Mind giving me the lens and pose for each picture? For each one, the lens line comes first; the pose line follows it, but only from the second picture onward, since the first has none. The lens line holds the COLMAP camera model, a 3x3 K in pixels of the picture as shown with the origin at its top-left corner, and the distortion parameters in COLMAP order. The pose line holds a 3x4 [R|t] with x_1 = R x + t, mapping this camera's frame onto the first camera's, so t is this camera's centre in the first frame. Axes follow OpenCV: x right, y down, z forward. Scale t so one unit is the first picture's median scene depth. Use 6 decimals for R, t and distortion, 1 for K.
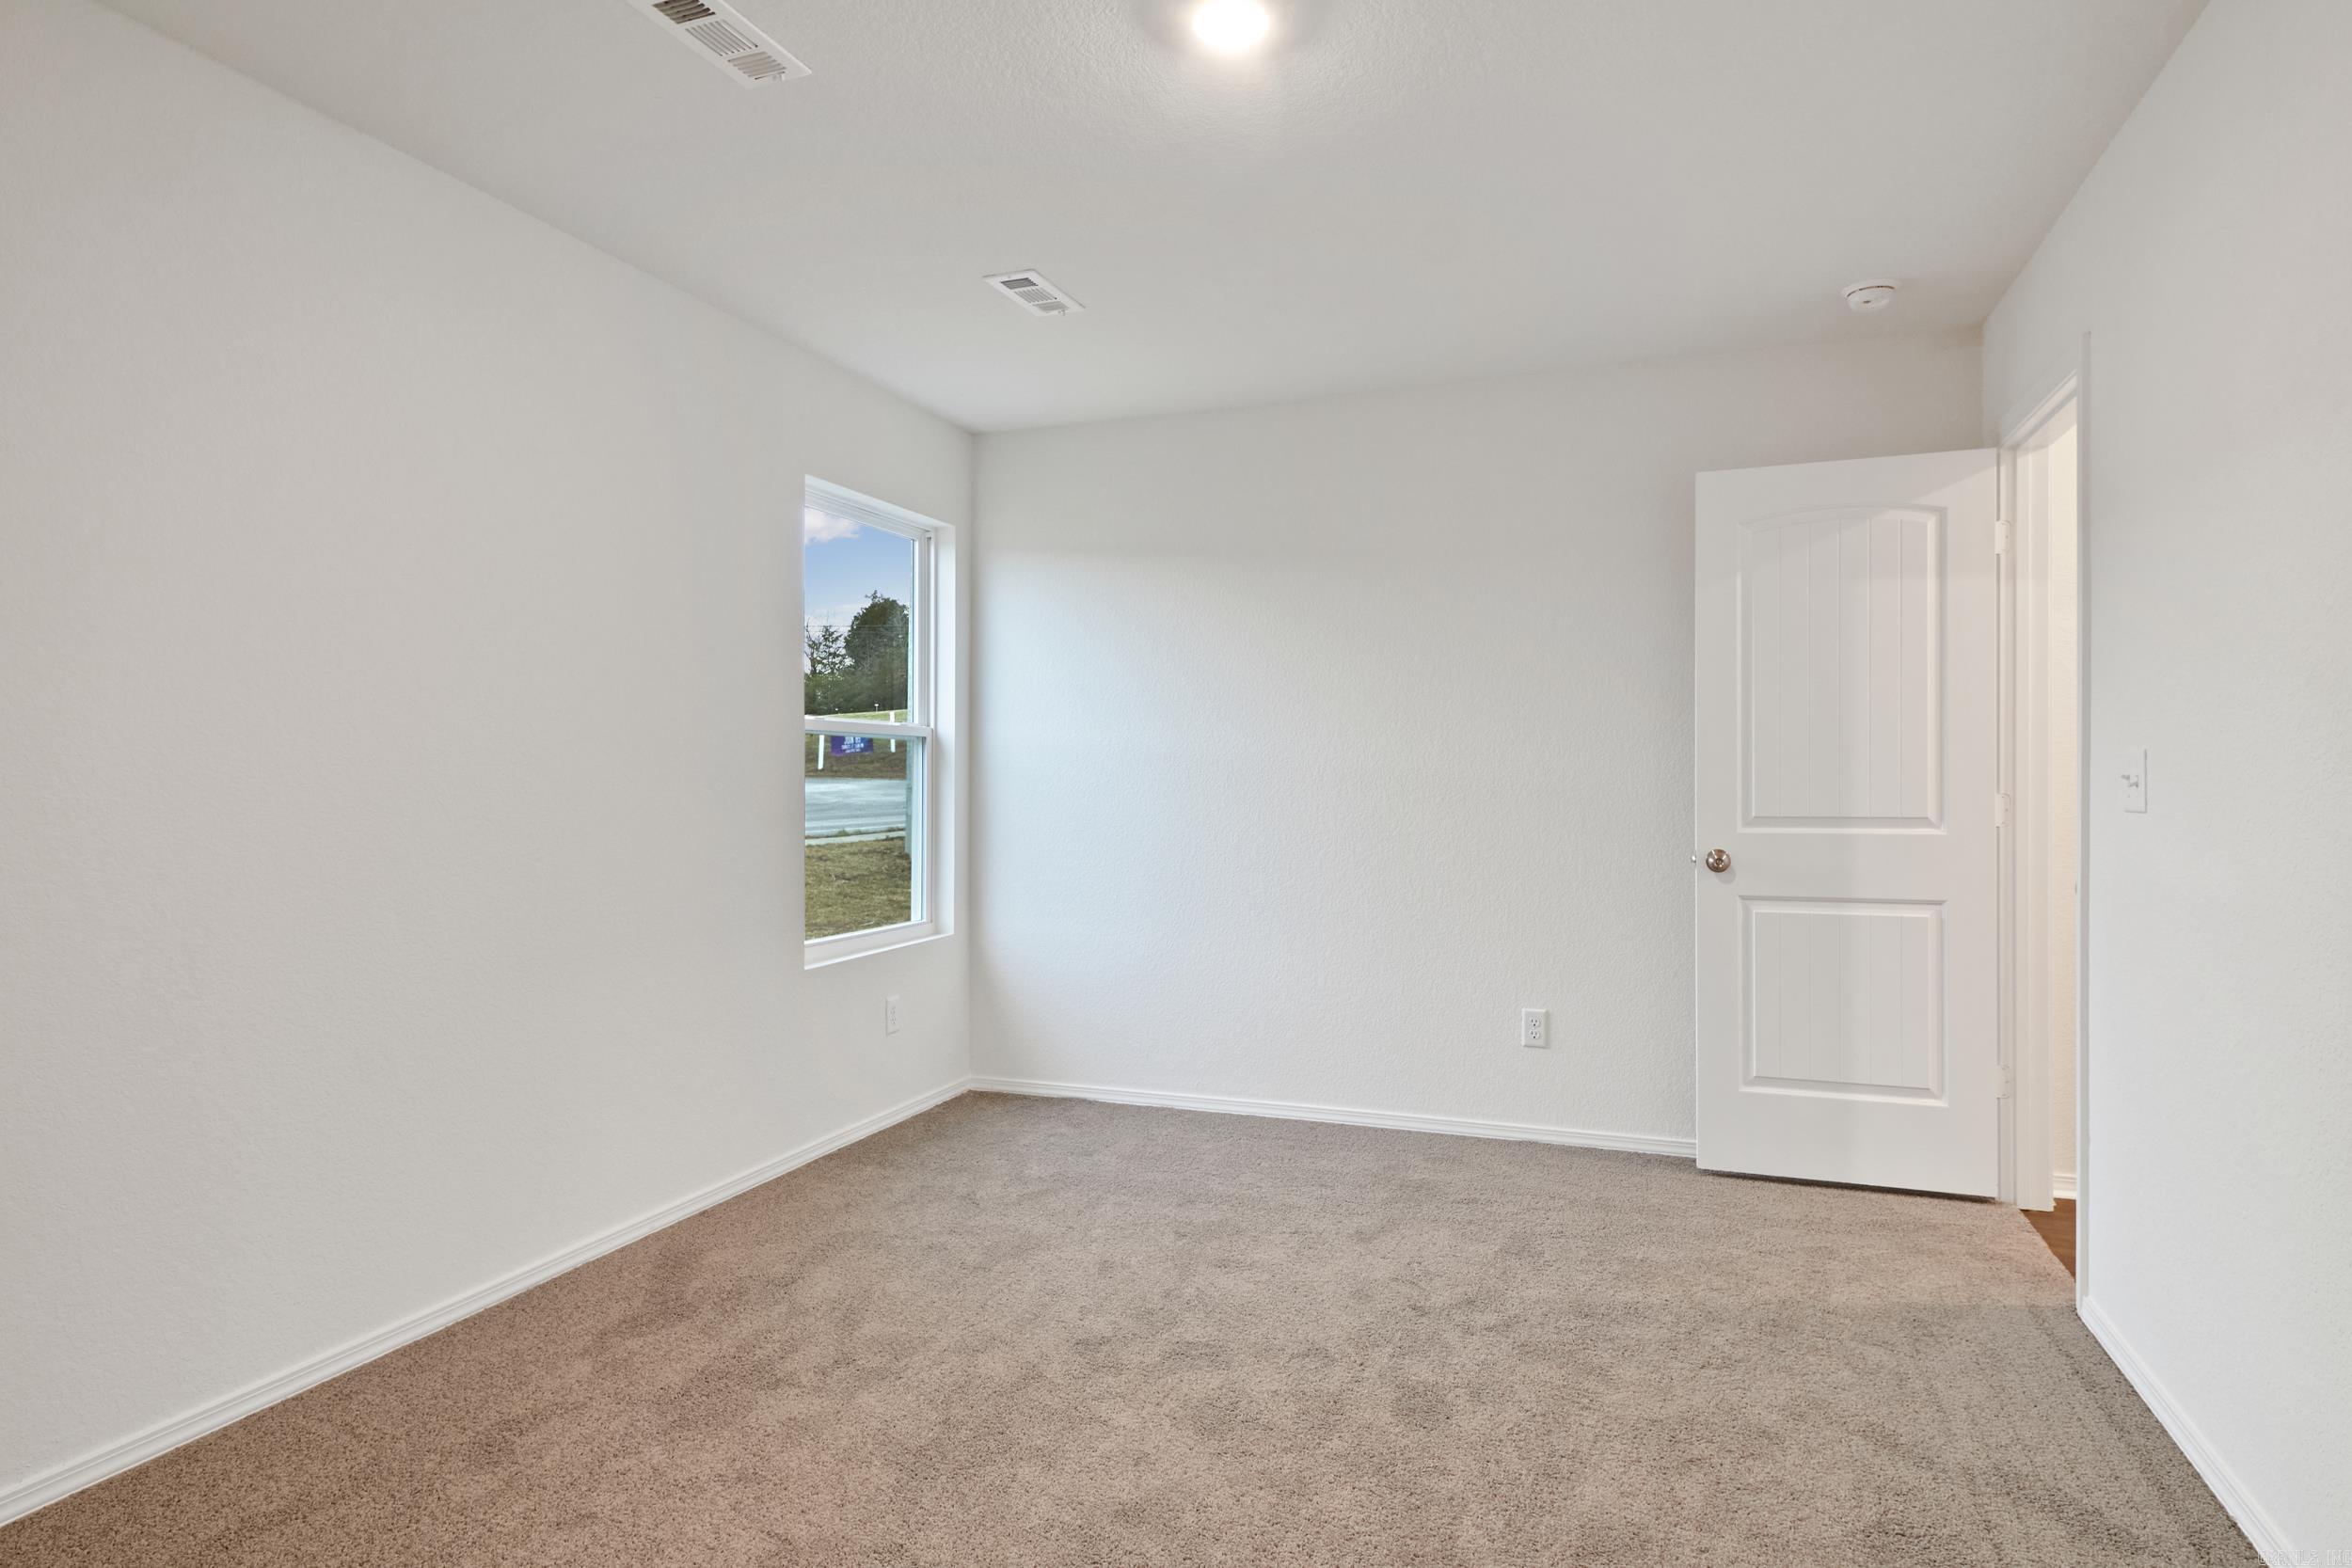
lens RADIAL K [[1307.9, 0, 1177.4], [0, 1307.9, 773.7], [0, 0, 1]] dist [0.017646, -0.008853]
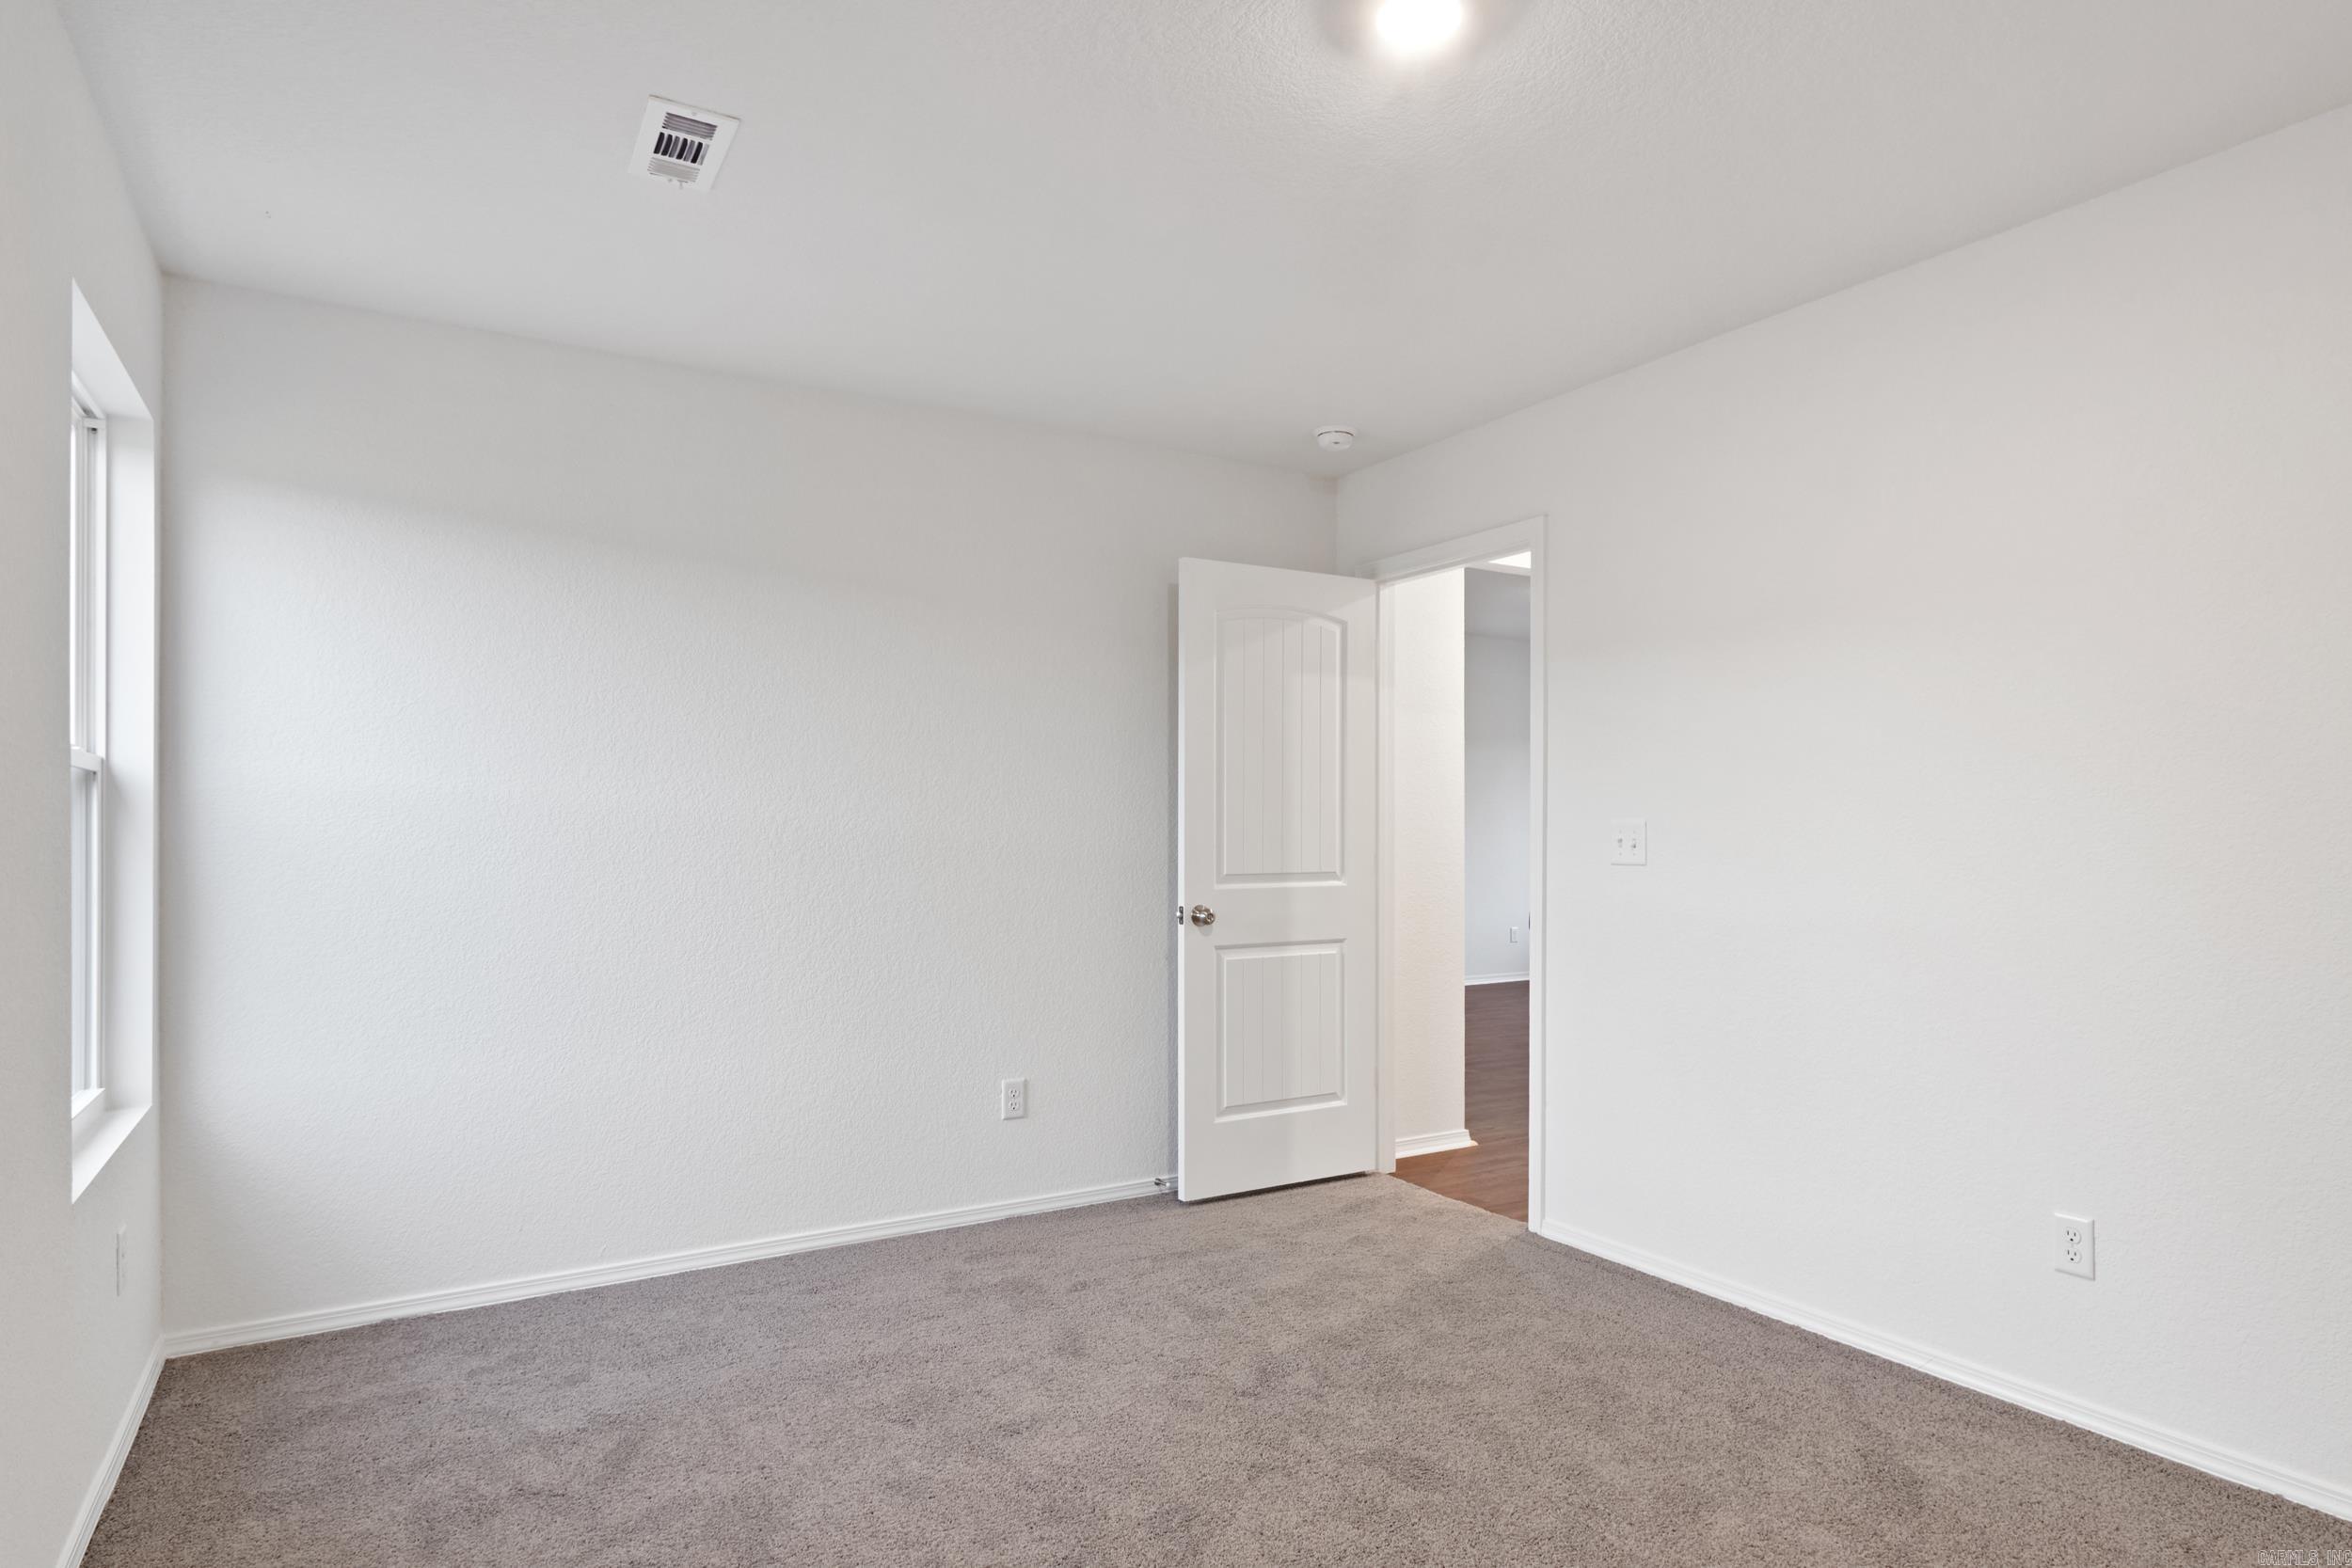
lens RADIAL K [[1307.9, 0, 1238.2], [0, 1307.9, 834.1], [0, 0, 1]] dist [0.017646, -0.008853]
pose [[0.616420, 0.000578, 0.787417, -0.447048], [-0.002273, 0.999997, 0.001045, -0.002824], [-0.787414, -0.002433, 0.616419, 0.318853]]
